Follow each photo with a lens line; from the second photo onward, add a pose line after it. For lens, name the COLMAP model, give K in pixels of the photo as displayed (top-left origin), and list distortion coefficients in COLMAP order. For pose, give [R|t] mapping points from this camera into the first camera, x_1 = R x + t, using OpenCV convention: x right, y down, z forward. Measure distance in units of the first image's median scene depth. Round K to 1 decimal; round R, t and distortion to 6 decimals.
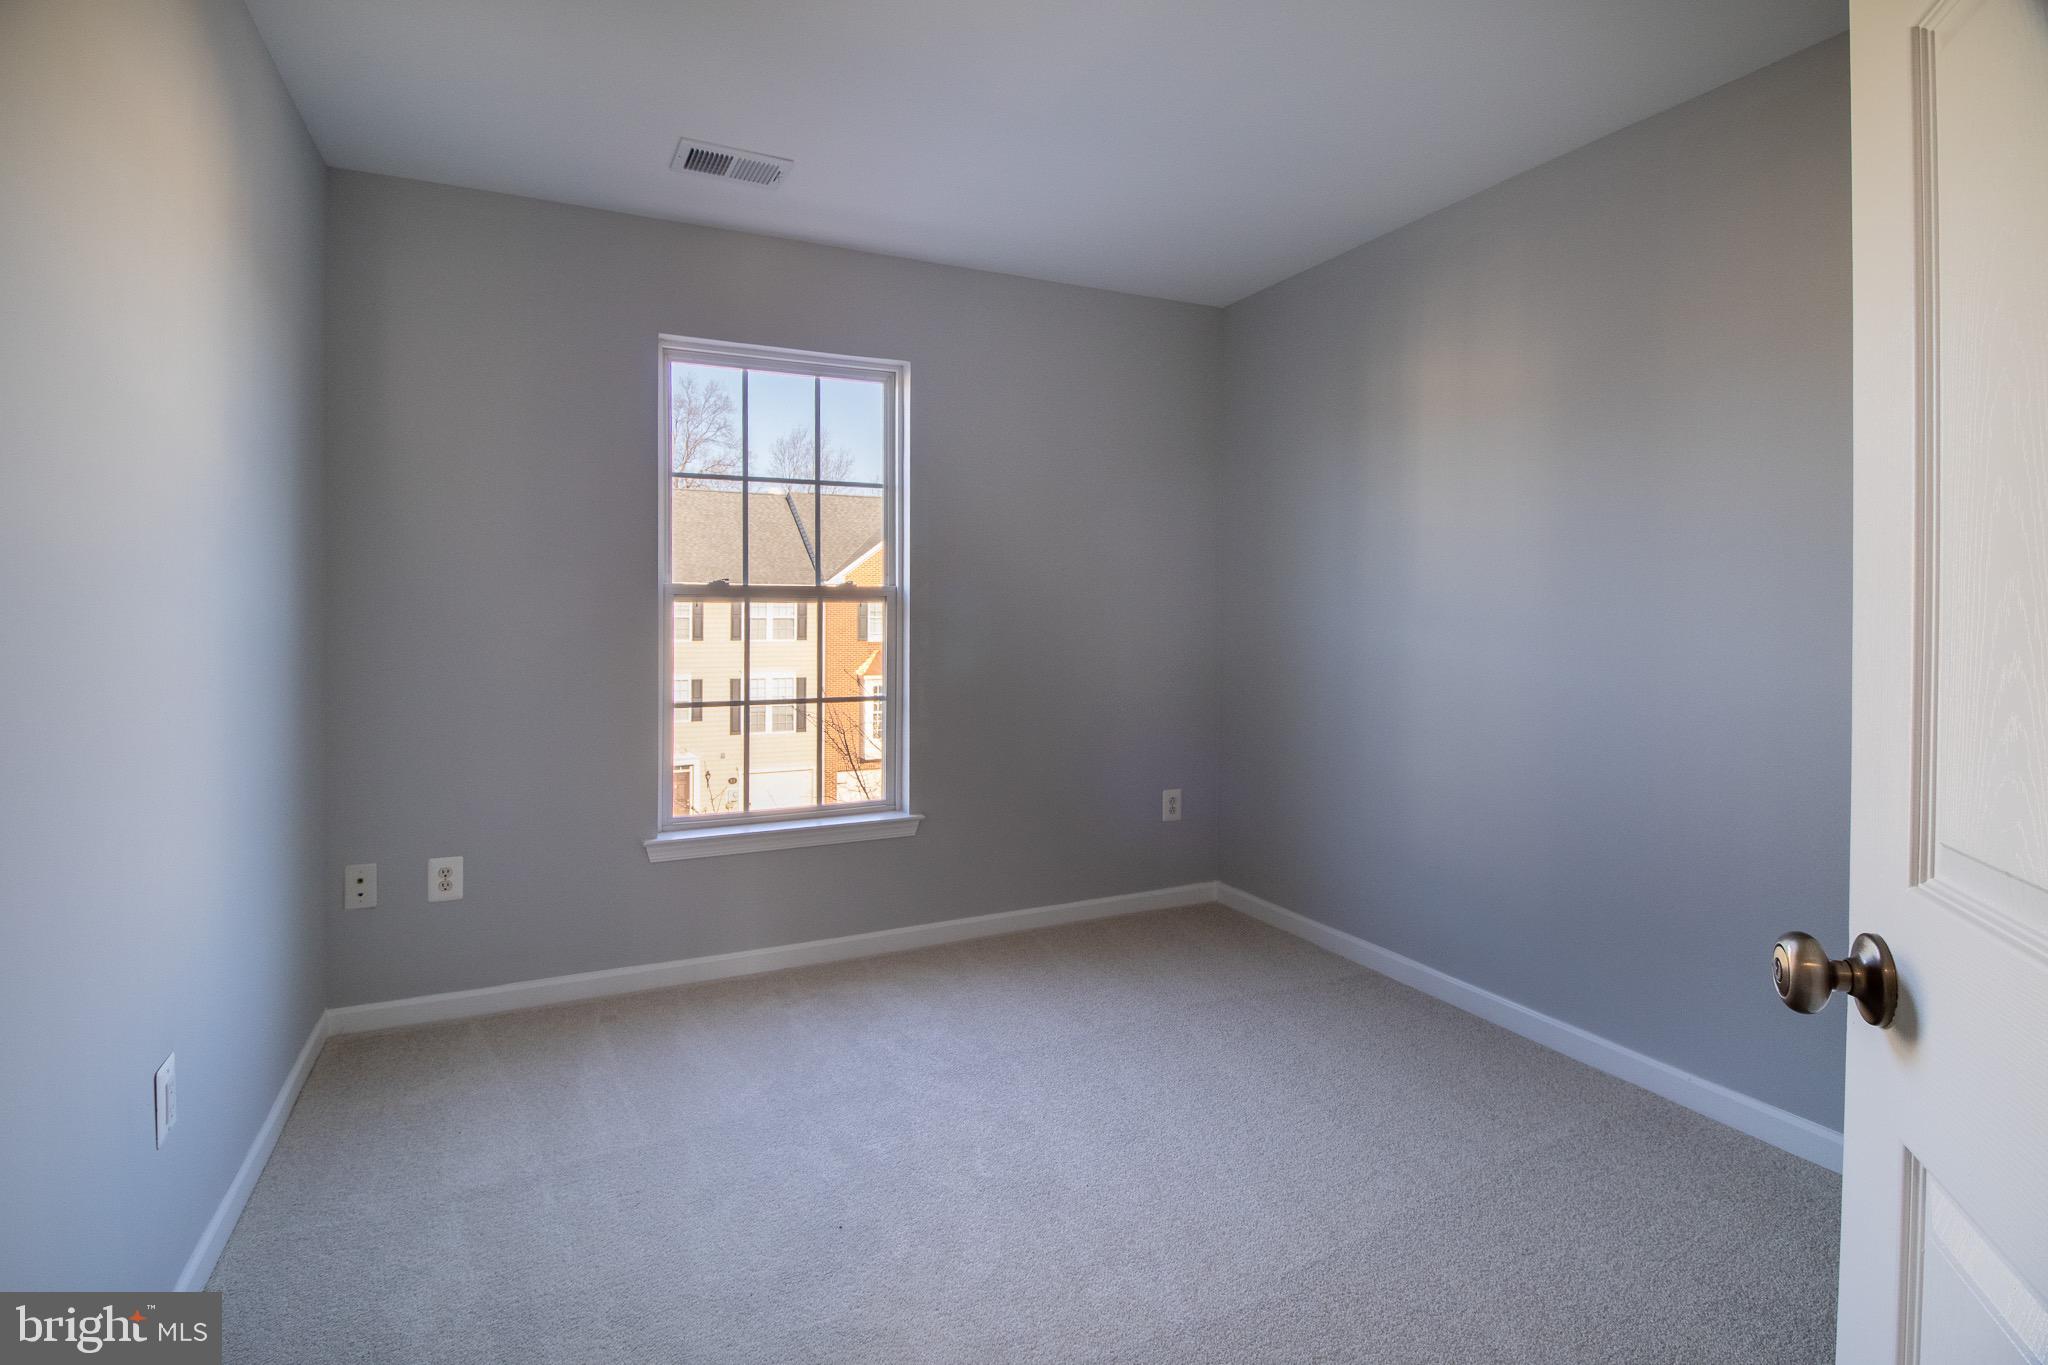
lens RADIAL K [[986.1, 0, 1013.2], [0, 986.1, 640.6], [0, 0, 1]] dist [-0.000485, -0.011848]
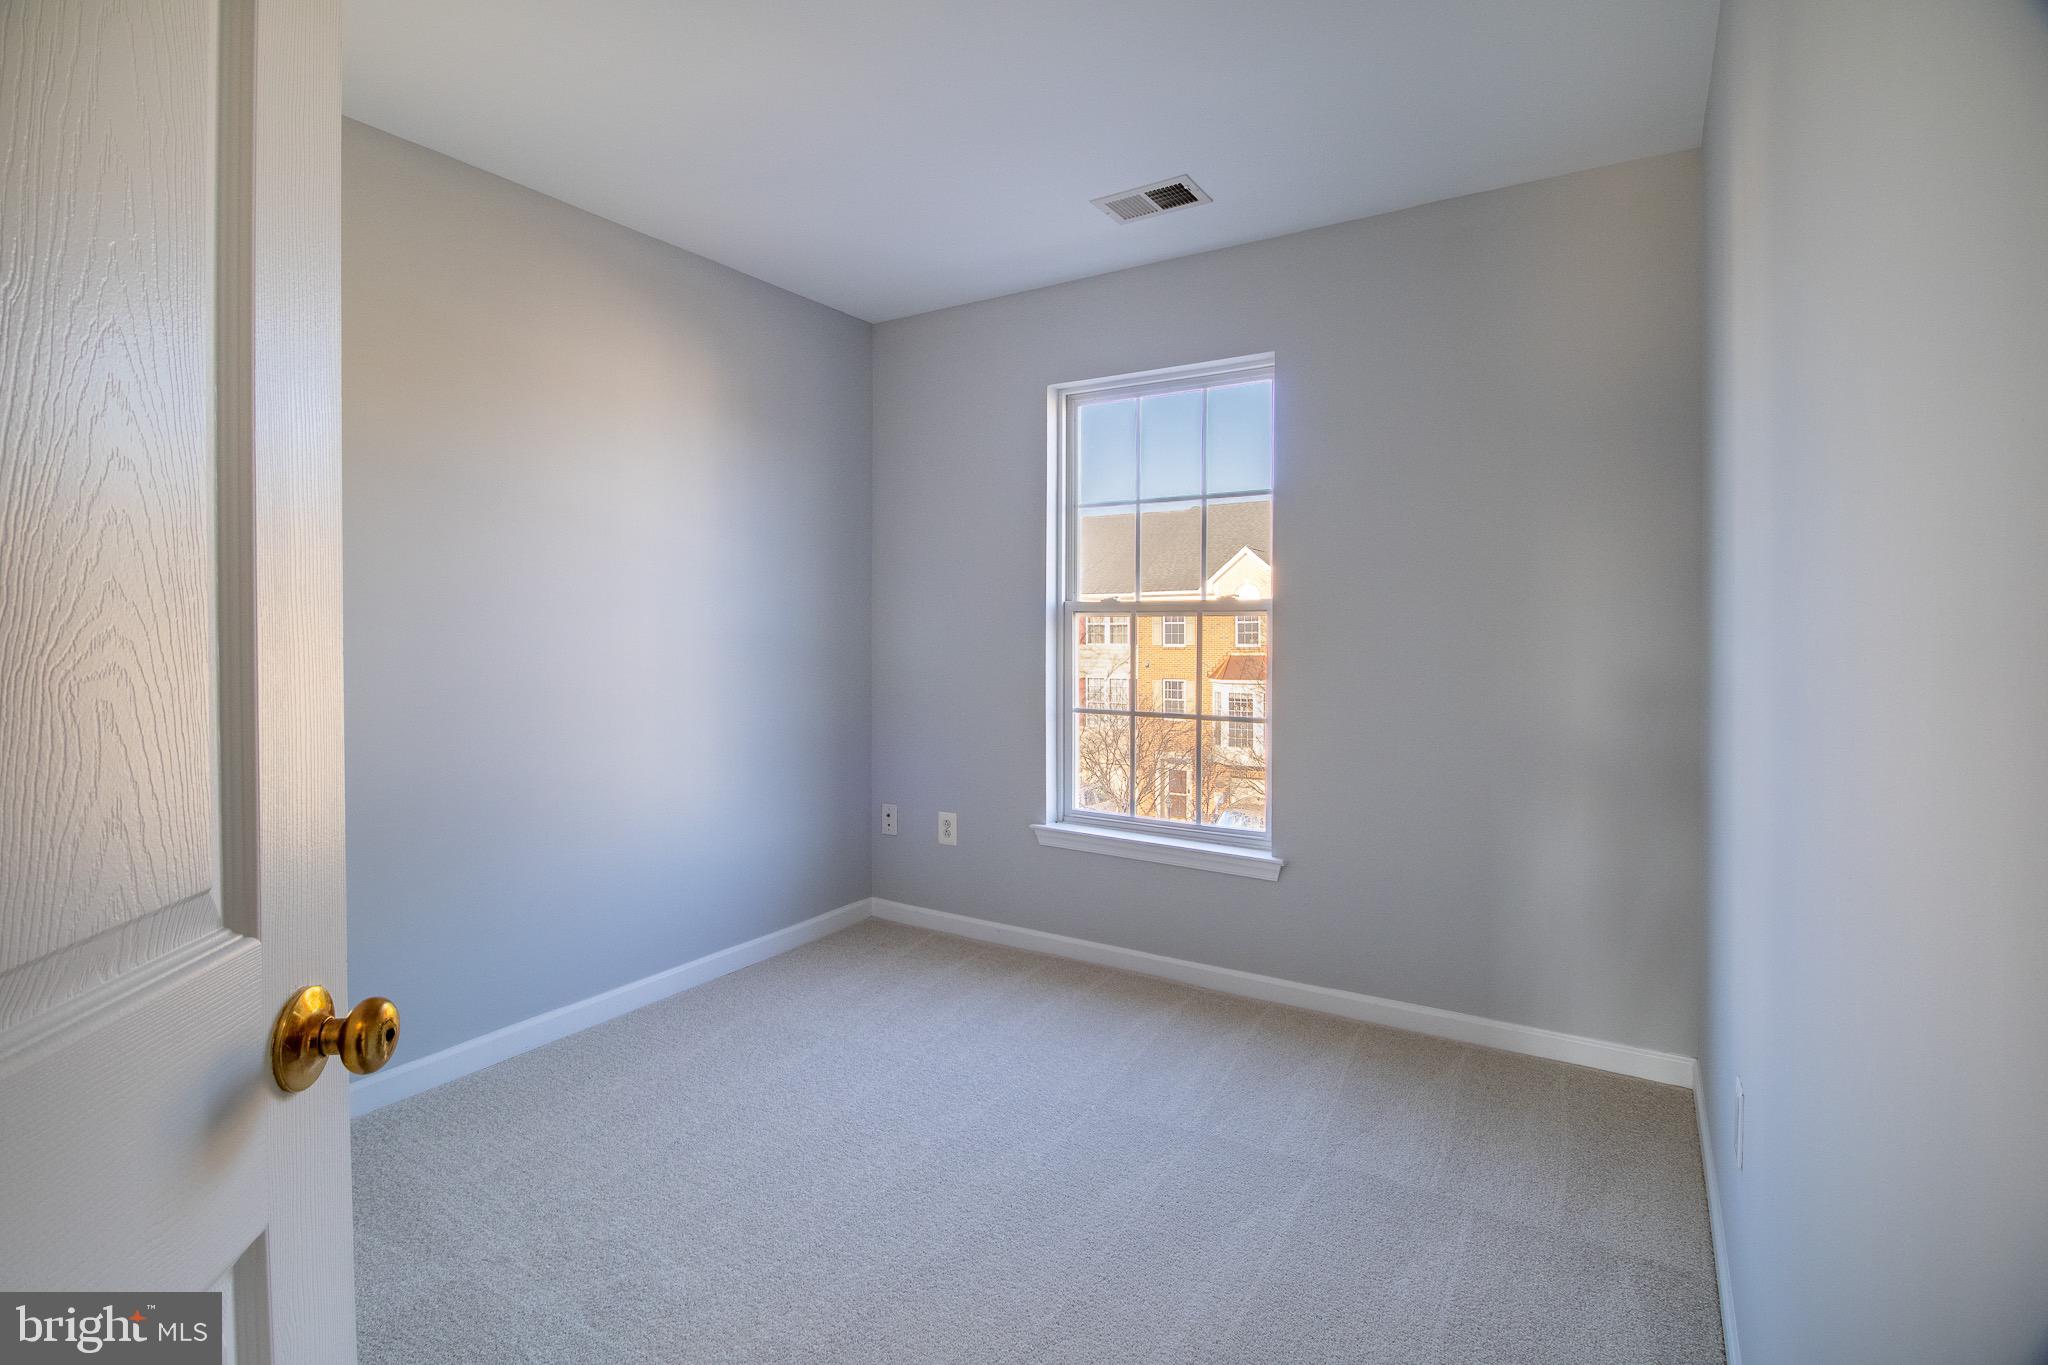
lens RADIAL K [[986.1, 0, 1013.2], [0, 986.1, 640.6], [0, 0, 1]] dist [-0.000485, -0.011848]
pose [[0.533900, 0.006216, -0.845525, 0.576259], [-0.032361, 0.999391, -0.013086, 0.003553], [0.844928, 0.034349, 0.533775, 0.344253]]
